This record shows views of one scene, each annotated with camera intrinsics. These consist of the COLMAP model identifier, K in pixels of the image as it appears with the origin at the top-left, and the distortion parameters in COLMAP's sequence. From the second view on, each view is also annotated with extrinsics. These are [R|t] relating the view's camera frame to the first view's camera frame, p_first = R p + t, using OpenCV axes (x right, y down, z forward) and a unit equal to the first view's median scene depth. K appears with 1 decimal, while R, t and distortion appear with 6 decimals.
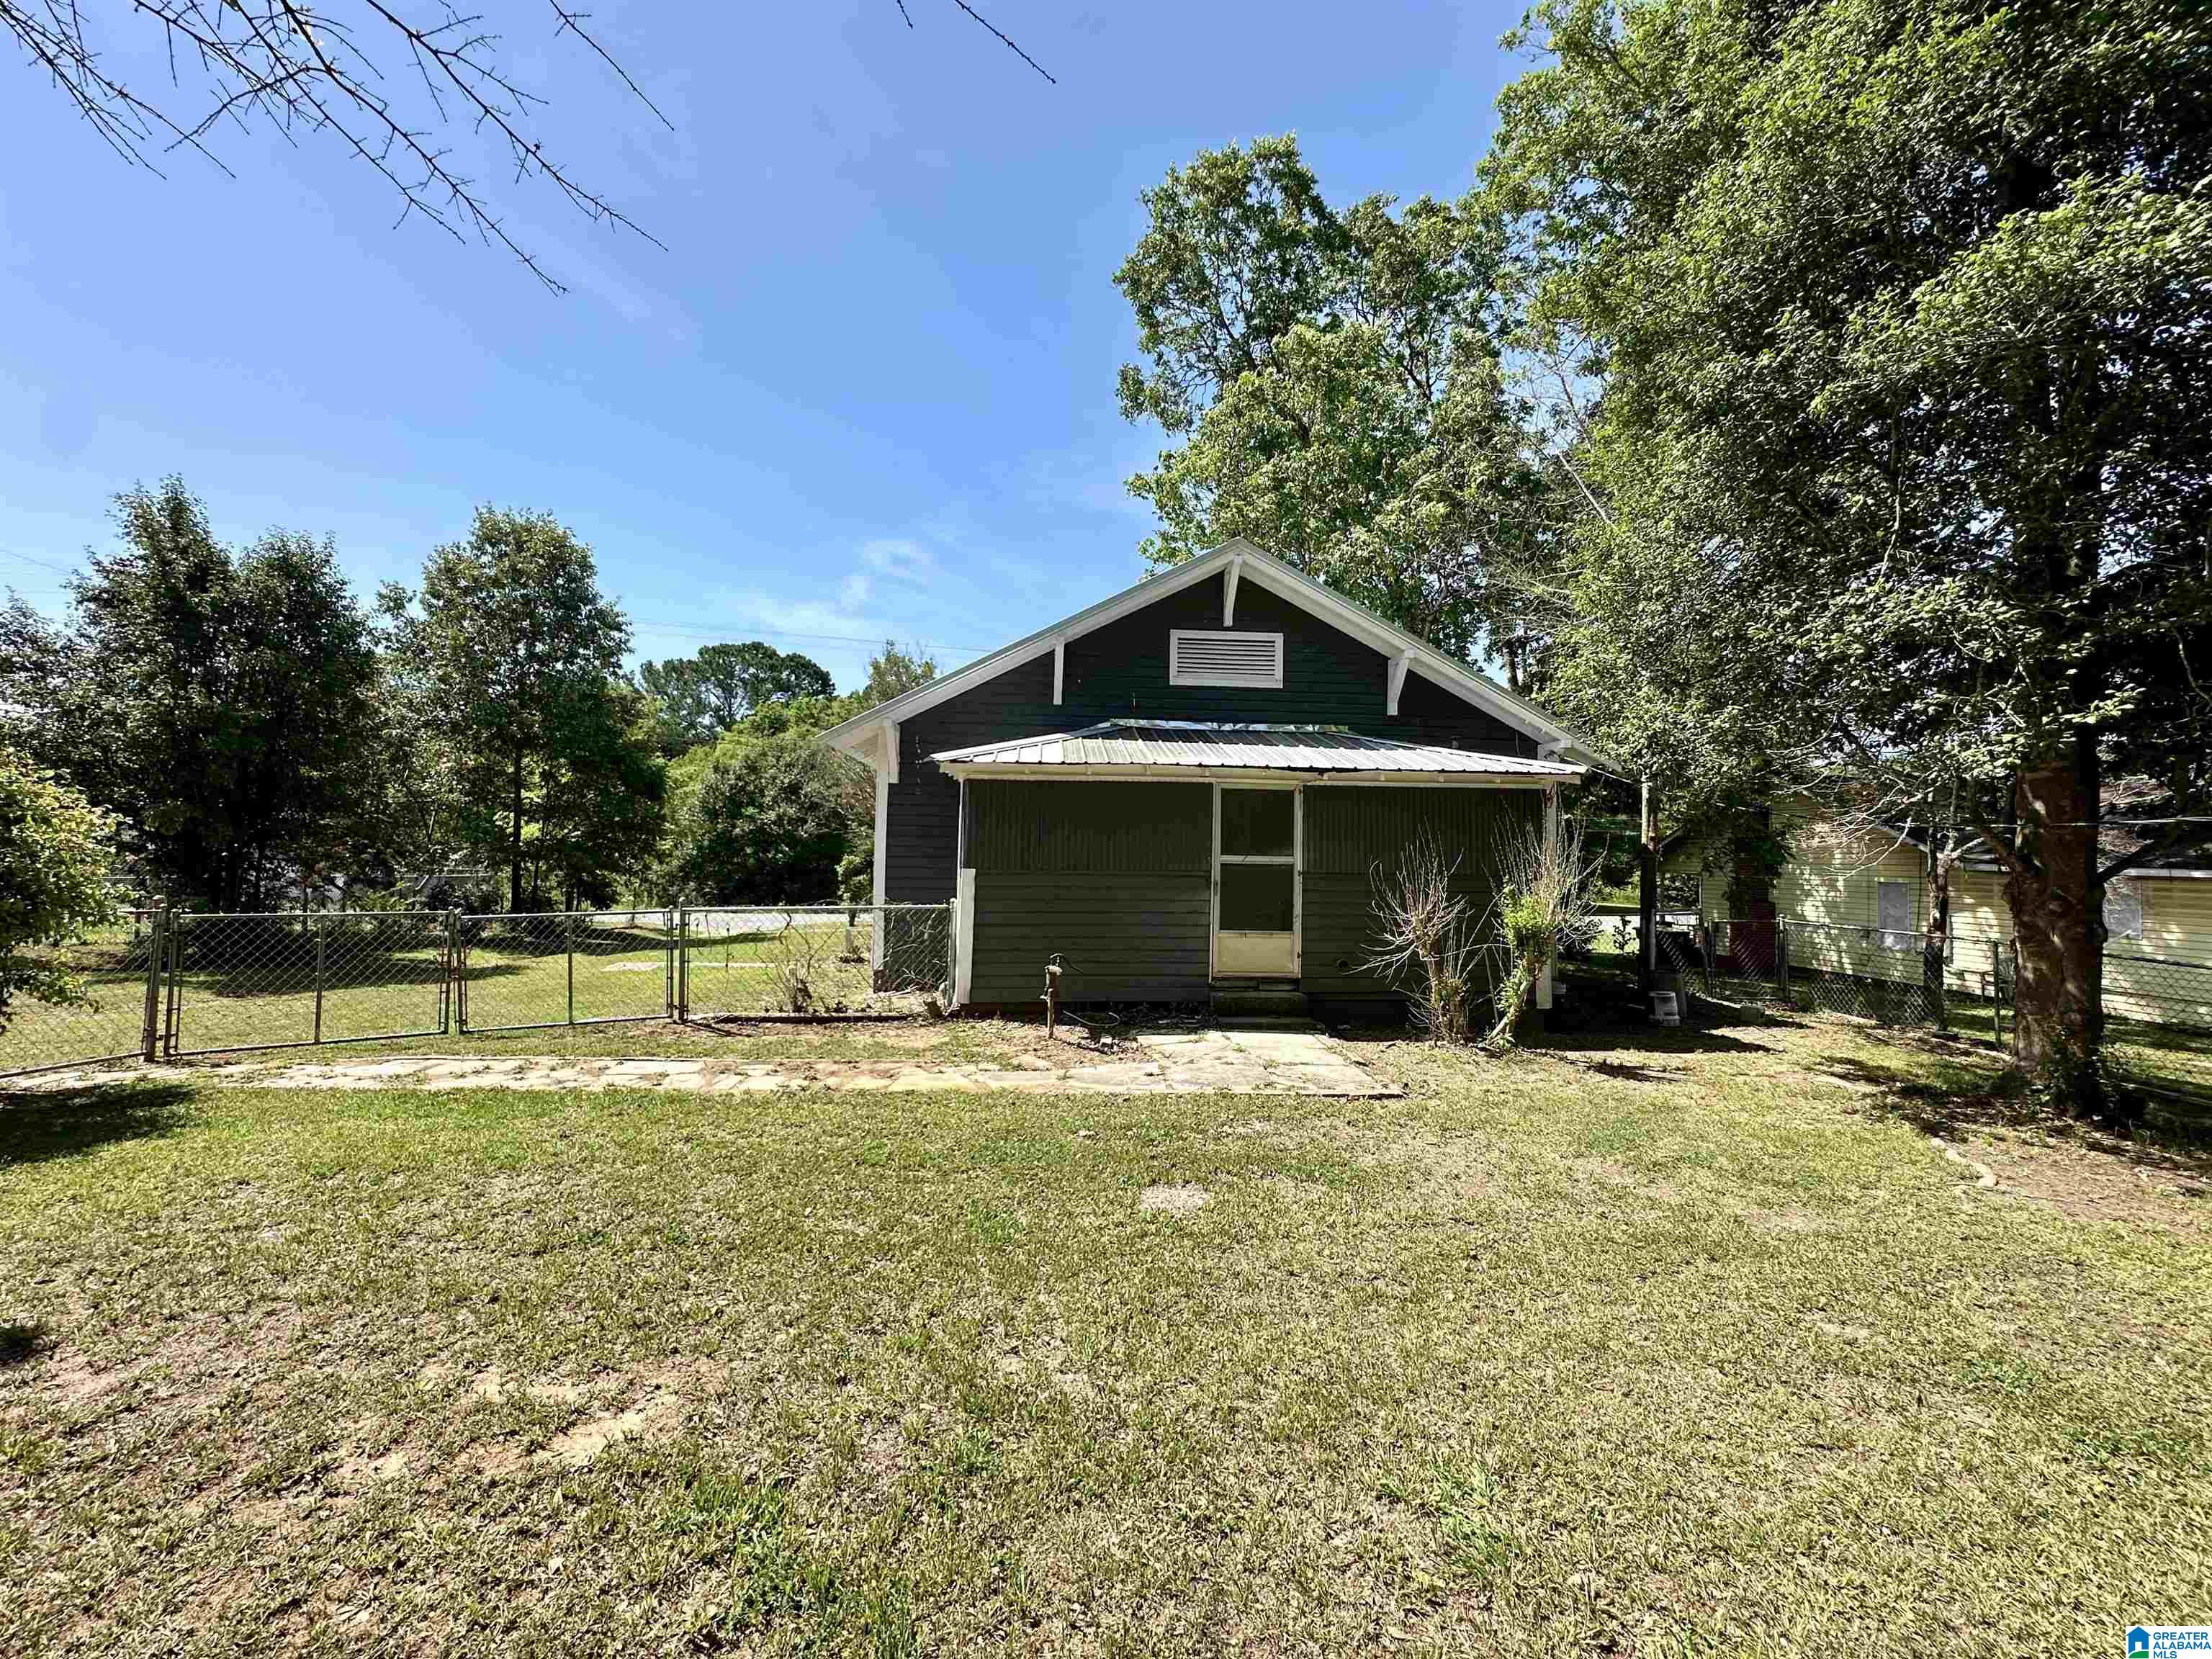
lens RADIAL K [[888.1, 0, 1102.0], [0, 888.1, 831.5], [0, 0, 1]] dist [-0.003794, -0.000421]
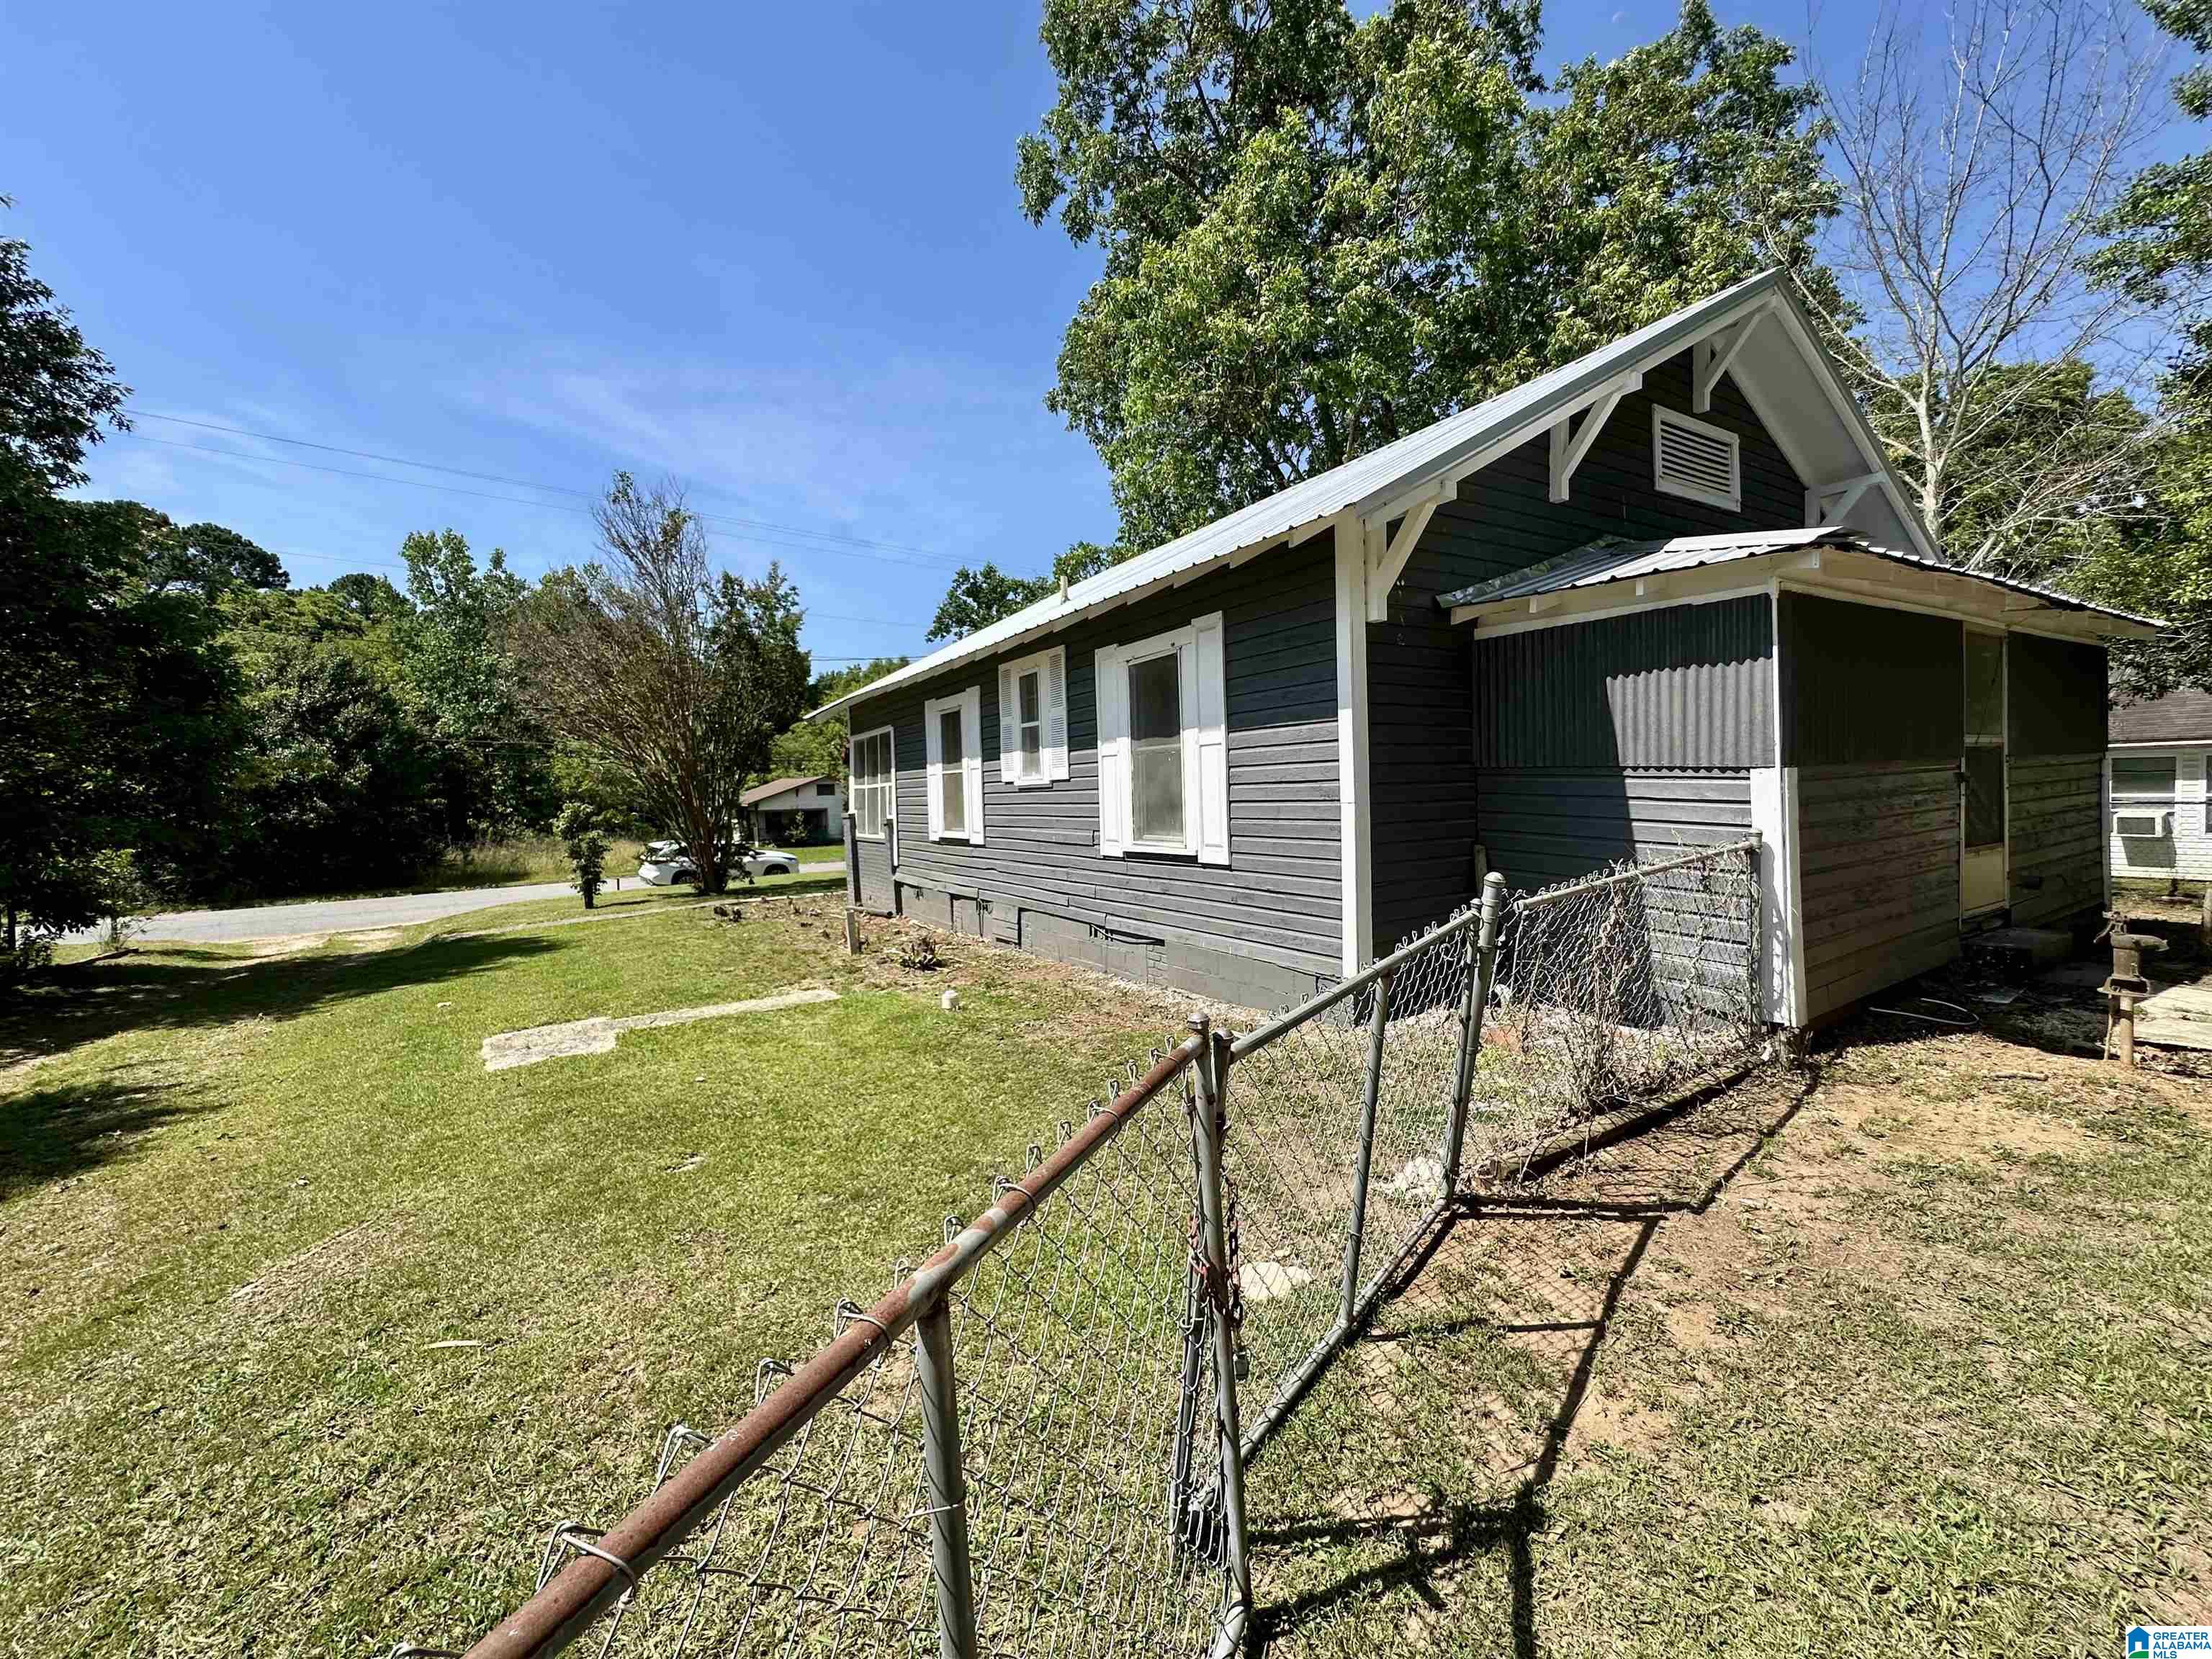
lens RADIAL K [[888.1, 0, 1108.3], [0, 888.1, 833.0], [0, 0, 1]] dist [-0.003794, -0.000421]
pose [[0.884377, -0.073216, 0.460995, -0.226785], [0.036315, 0.995420, 0.088427, 0.005836], [-0.465358, -0.061462, 0.882986, 0.220930]]
